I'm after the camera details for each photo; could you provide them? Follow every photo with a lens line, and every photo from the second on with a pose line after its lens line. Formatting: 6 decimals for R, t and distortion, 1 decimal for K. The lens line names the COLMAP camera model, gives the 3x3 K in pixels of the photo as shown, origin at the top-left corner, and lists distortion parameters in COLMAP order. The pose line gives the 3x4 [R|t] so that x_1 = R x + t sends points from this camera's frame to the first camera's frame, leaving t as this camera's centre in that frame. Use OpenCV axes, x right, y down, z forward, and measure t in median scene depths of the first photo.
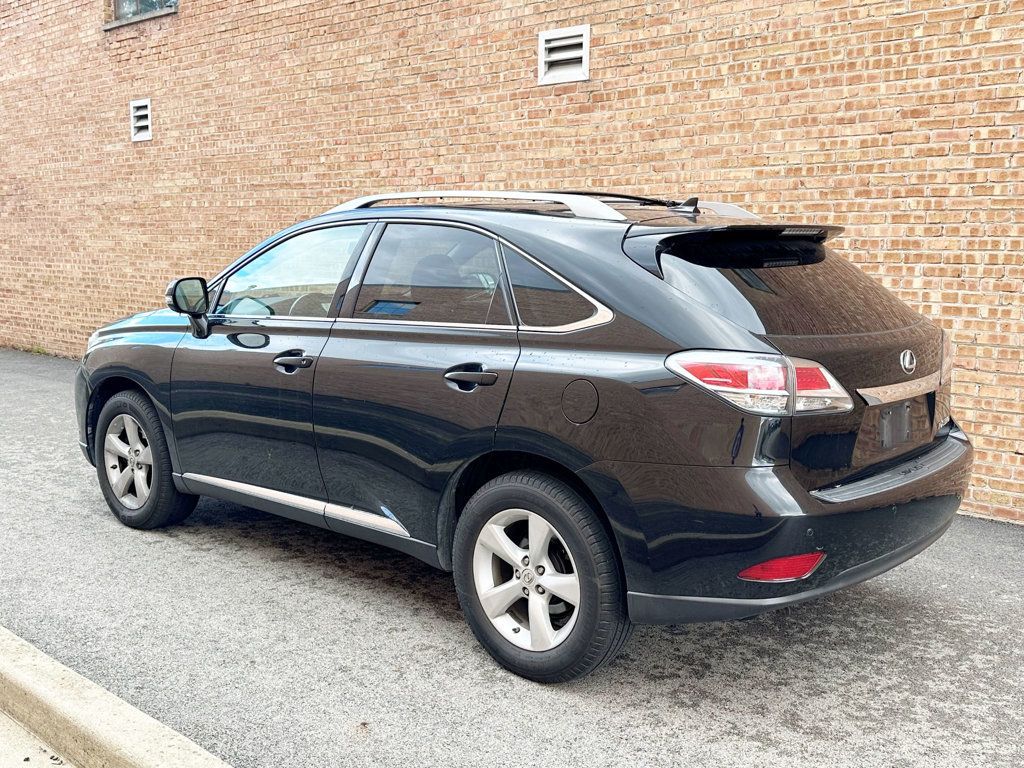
lens RADIAL K [[1045.2, 0, 519.8], [0, 1045.2, 383.2], [0, 0, 1]] dist [0.069040, 0.000000]
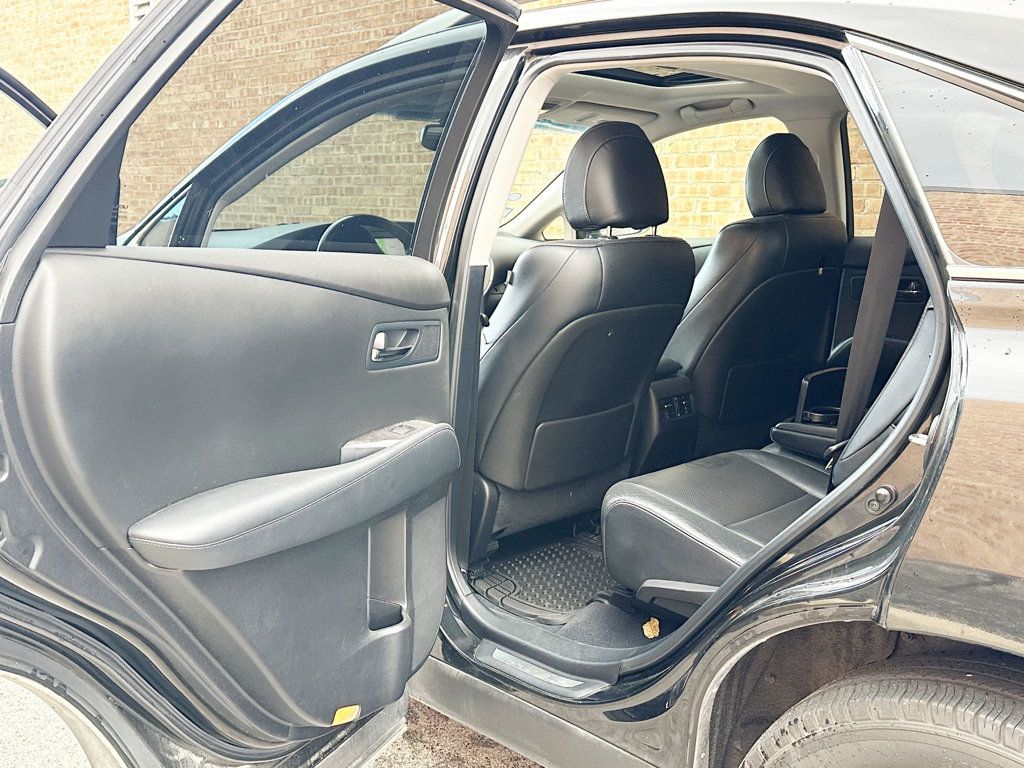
lens RADIAL K [[1045.2, 0, 518.2], [0, 1045.2, 390.1], [0, 0, 1]] dist [0.069040, 0.000000]
pose [[0.999204, 0.016713, -0.036234, -0.079944], [-0.015254, 0.999076, 0.040183, -0.013014], [0.036872, -0.039599, 0.998535, 0.390866]]
